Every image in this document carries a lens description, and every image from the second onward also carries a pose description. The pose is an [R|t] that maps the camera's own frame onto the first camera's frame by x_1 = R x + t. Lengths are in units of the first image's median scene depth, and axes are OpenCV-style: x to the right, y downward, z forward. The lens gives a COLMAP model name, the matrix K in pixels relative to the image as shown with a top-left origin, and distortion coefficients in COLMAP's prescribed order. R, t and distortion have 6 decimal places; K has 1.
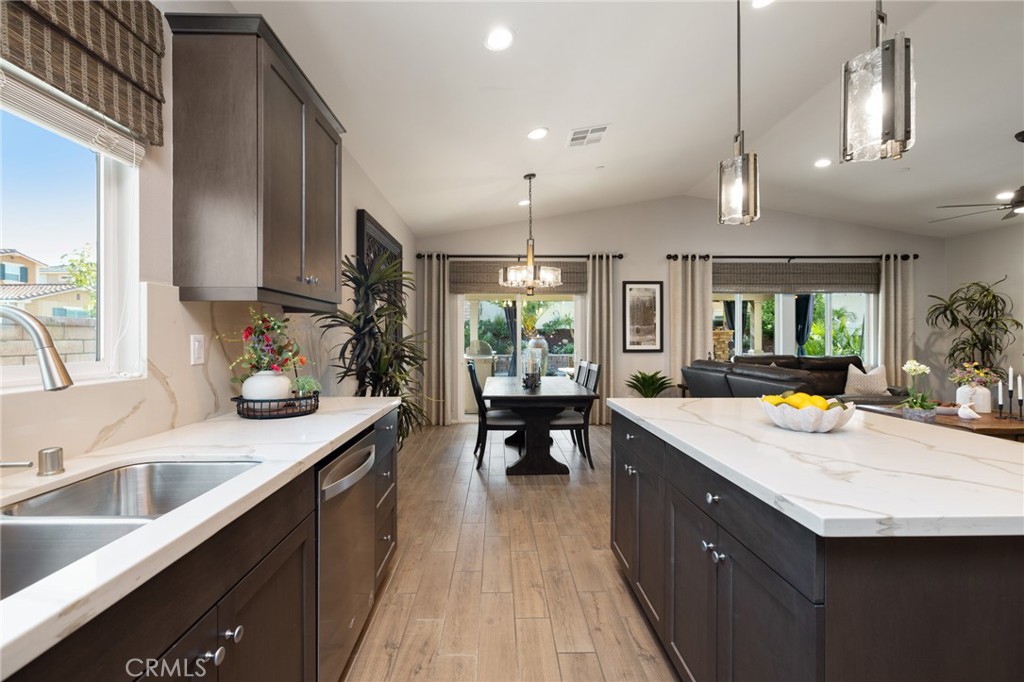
lens RADIAL K [[435.9, 0, 510.4], [0, 435.9, 338.9], [0, 0, 1]] dist [-0.003201, 0.000678]
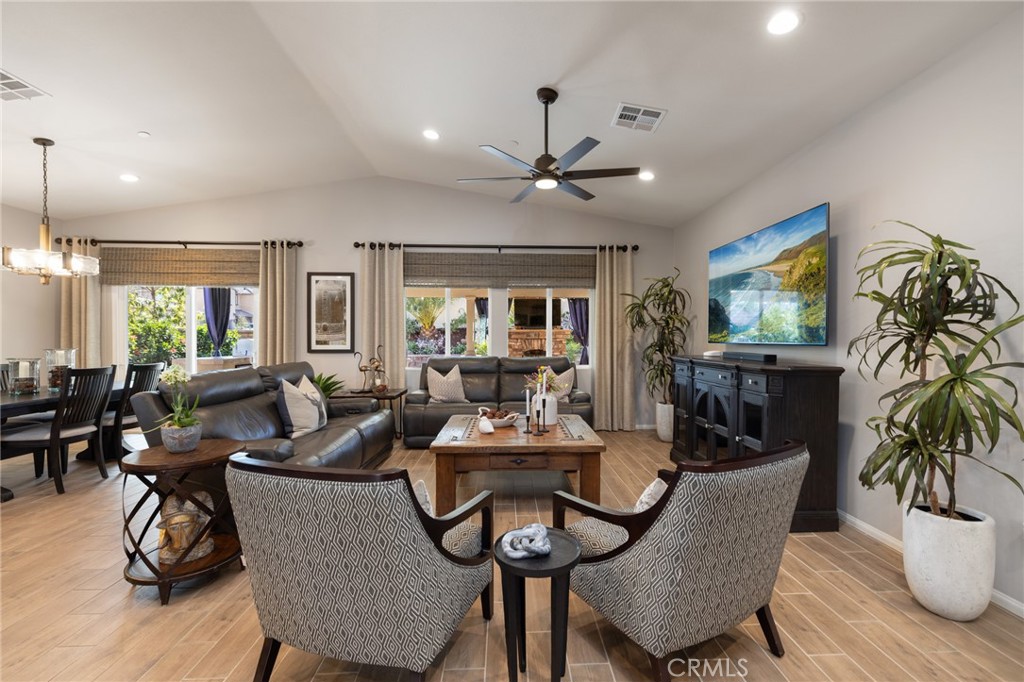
lens RADIAL K [[435.9, 0, 520.8], [0, 435.9, 341.3], [0, 0, 1]] dist [-0.003201, 0.000678]
pose [[0.999357, 0.003774, 0.035655, 0.667361], [-0.004035, 0.999966, 0.007235, -0.000618], [-0.035626, -0.007375, 0.999338, 0.101259]]
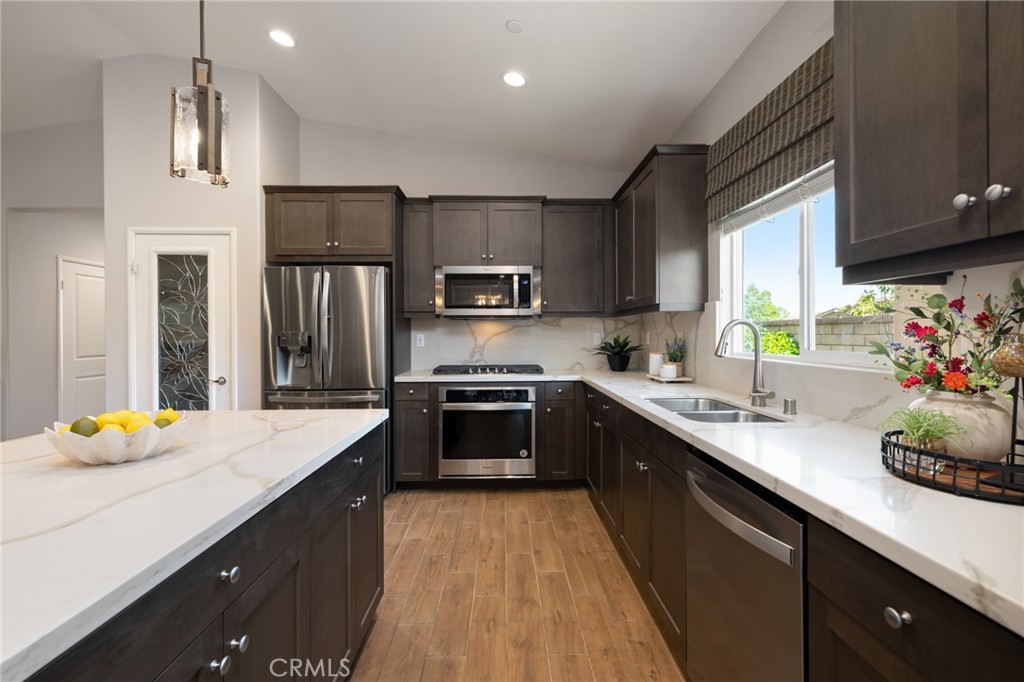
lens RADIAL K [[435.9, 0, 511.8], [0, 435.9, 335.7], [0, 0, 1]] dist [-0.003201, 0.000678]
pose [[-0.999991, 0.004137, 0.000820, 0.001215], [0.004139, 0.999989, 0.002228, -0.000212], [-0.000811, 0.002231, -0.999997, 0.441213]]
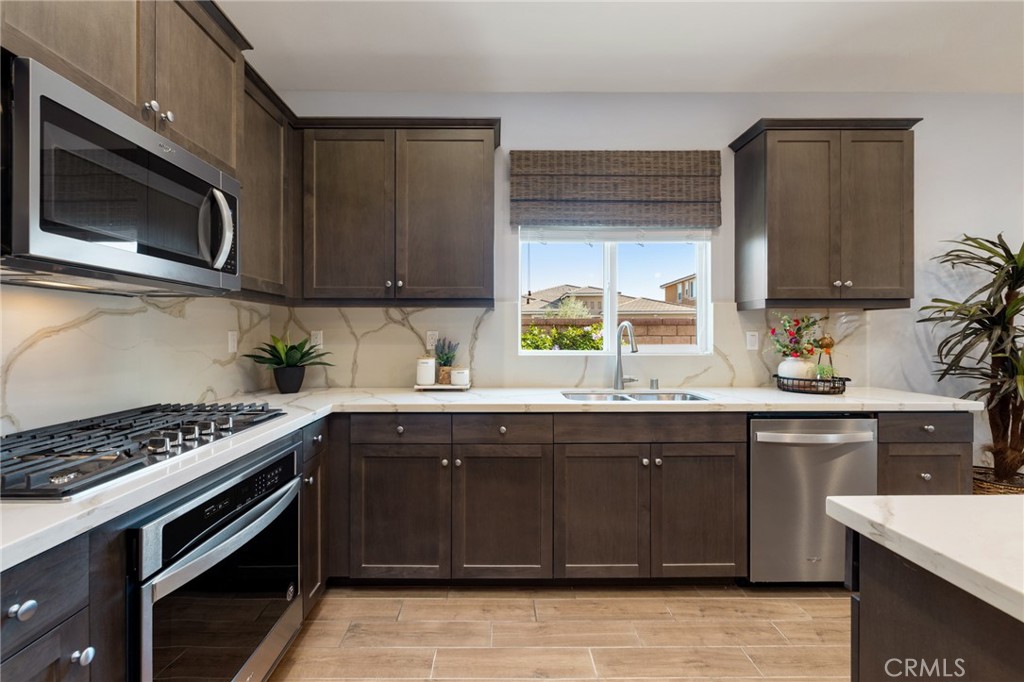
lens RADIAL K [[435.9, 0, 506.3], [0, 435.9, 334.8], [0, 0, 1]] dist [-0.003201, 0.000678]
pose [[-0.019687, 0.001009, -0.999806, 0.229406], [0.000580, 0.999999, 0.000998, 0.000373], [0.999806, -0.000560, -0.019688, 0.035679]]
